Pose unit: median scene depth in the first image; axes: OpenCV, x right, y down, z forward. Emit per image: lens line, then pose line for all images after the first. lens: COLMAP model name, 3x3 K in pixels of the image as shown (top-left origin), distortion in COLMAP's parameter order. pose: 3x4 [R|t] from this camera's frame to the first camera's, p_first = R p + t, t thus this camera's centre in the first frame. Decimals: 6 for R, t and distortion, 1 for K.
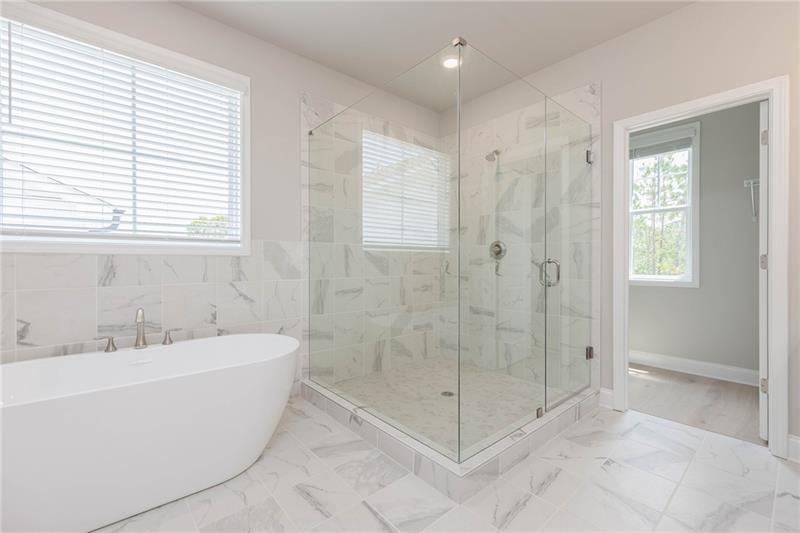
lens RADIAL K [[324.7, 0, 401.2], [0, 324.7, 264.0], [0, 0, 1]] dist [0.008806, -0.000448]
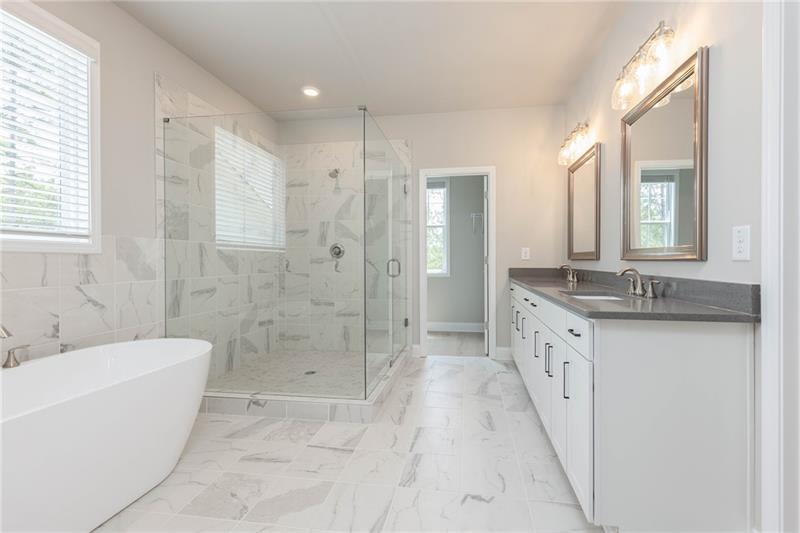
lens RADIAL K [[324.7, 0, 401.2], [0, 324.7, 264.0], [0, 0, 1]] dist [0.008806, -0.000448]
pose [[0.786793, -0.007339, 0.617173, -0.330679], [0.005634, 0.999973, 0.004709, 0.001801], [-0.617191, -0.000228, 0.786814, -0.132498]]
